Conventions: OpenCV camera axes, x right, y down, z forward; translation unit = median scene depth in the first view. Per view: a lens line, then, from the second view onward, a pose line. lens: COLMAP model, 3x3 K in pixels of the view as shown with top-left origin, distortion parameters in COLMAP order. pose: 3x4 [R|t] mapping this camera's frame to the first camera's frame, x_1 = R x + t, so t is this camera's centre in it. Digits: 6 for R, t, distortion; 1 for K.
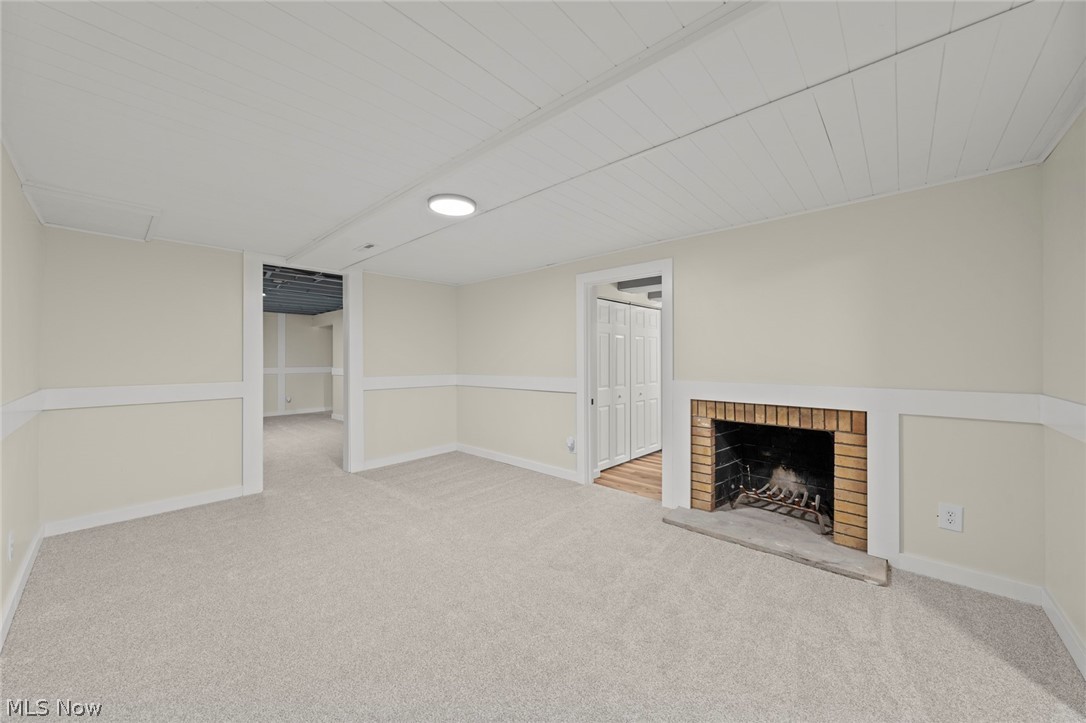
lens RADIAL K [[399.0, 0, 543.0], [0, 399.0, 361.5], [0, 0, 1]] dist [-0.002413, 0.000053]
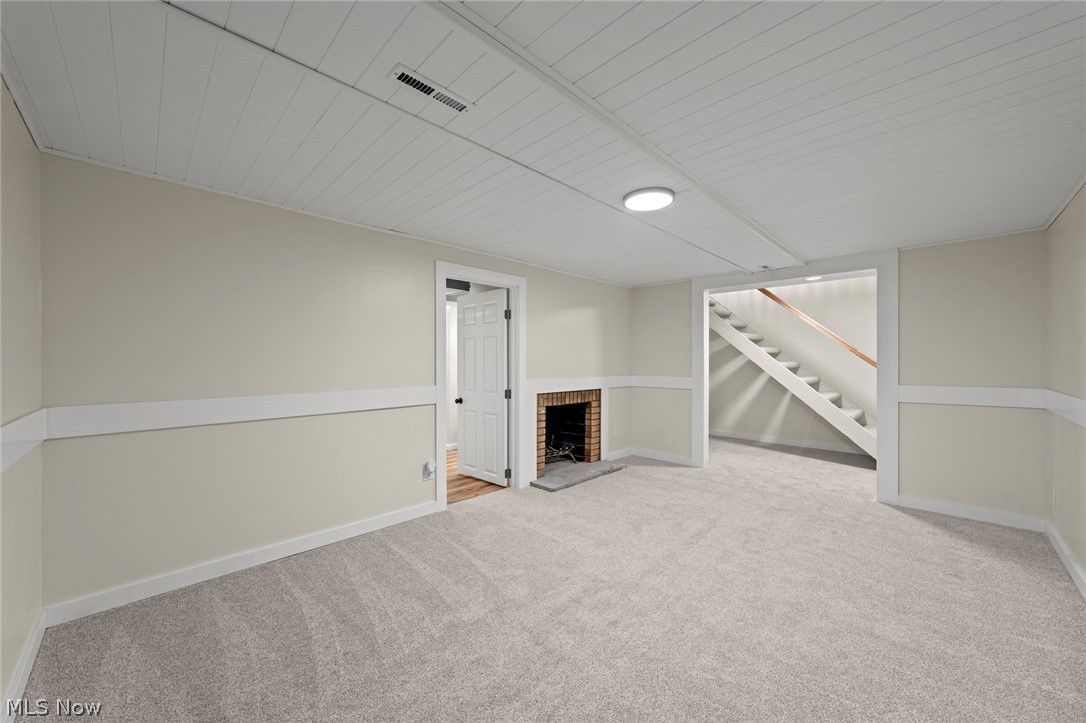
lens RADIAL K [[399.0, 0, 543.0], [0, 399.0, 361.5], [0, 0, 1]] dist [-0.002413, 0.000053]
pose [[0.033313, 0.000758, 0.999445, -0.954280], [0.005211, 0.999986, -0.000932, -0.007987], [-0.999431, 0.005239, 0.033308, 0.985783]]
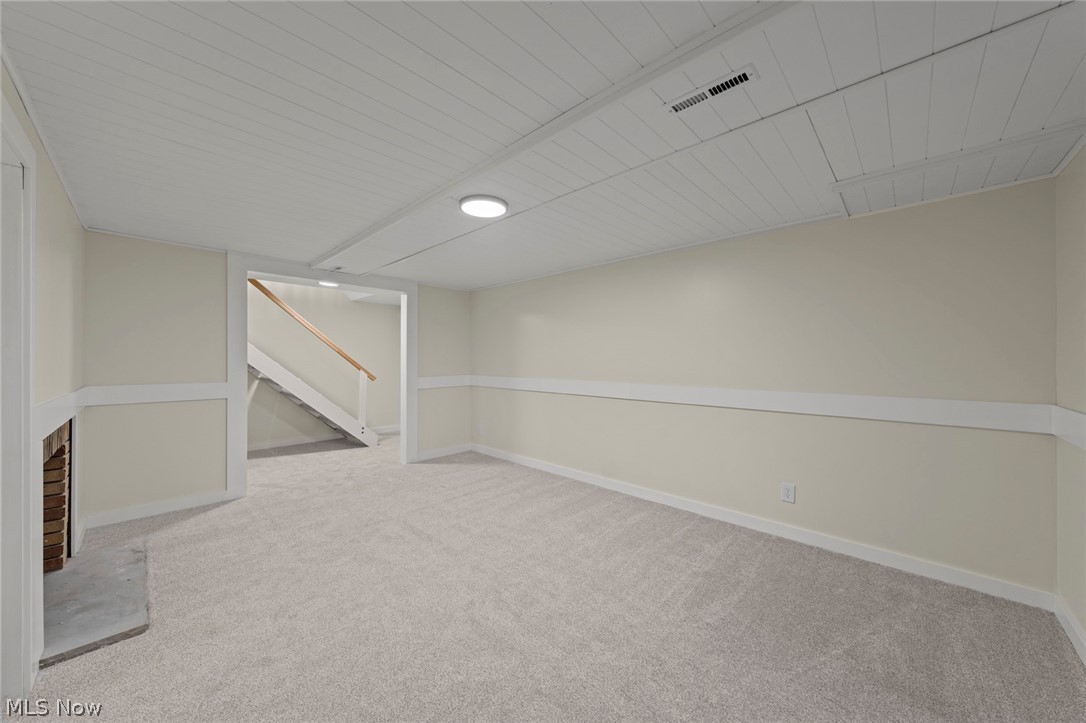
lens RADIAL K [[383.3, 0, 541.1], [0, 383.3, 359.0], [0, 0, 1]] dist [-0.000707, 0.000032]
pose [[-0.999619, 0.002107, 0.027533, -0.322865], [0.002215, 0.999990, 0.003876, -0.015913], [-0.027525, 0.003935, -0.999613, 1.568293]]
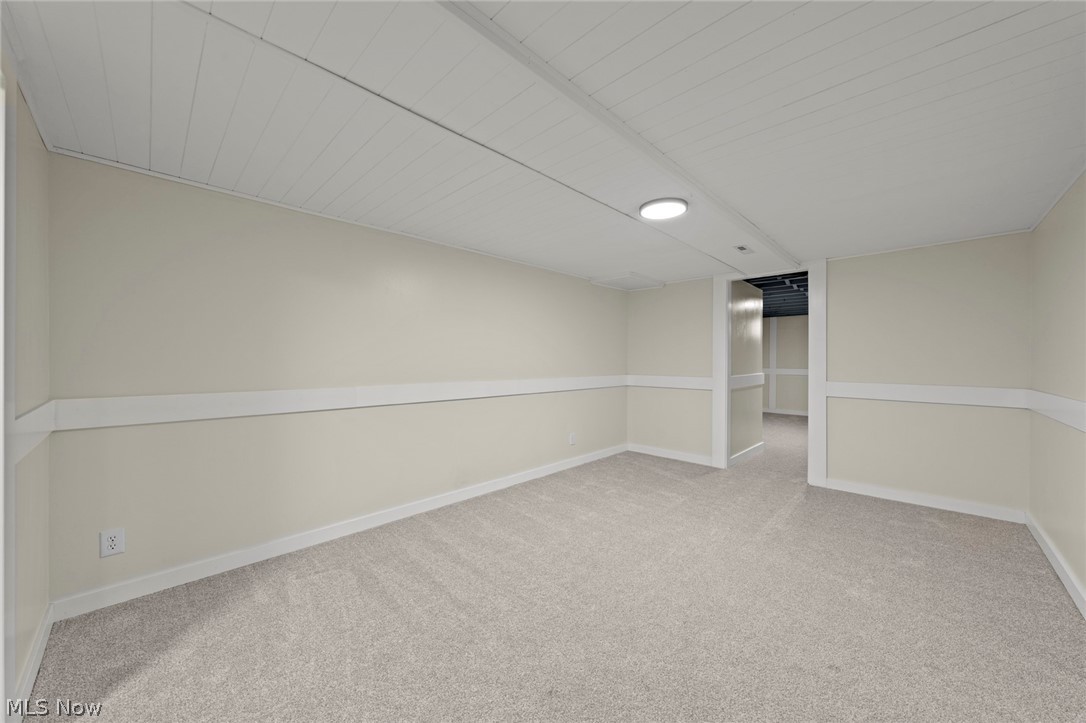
lens RADIAL K [[399.0, 0, 543.0], [0, 399.0, 361.5], [0, 0, 1]] dist [-0.002413, 0.000053]
pose [[-0.024756, 0.013936, -0.999596, 0.643038], [-0.012177, 0.999824, 0.014241, -0.013050], [0.999619, 0.012524, -0.024581, 0.577428]]
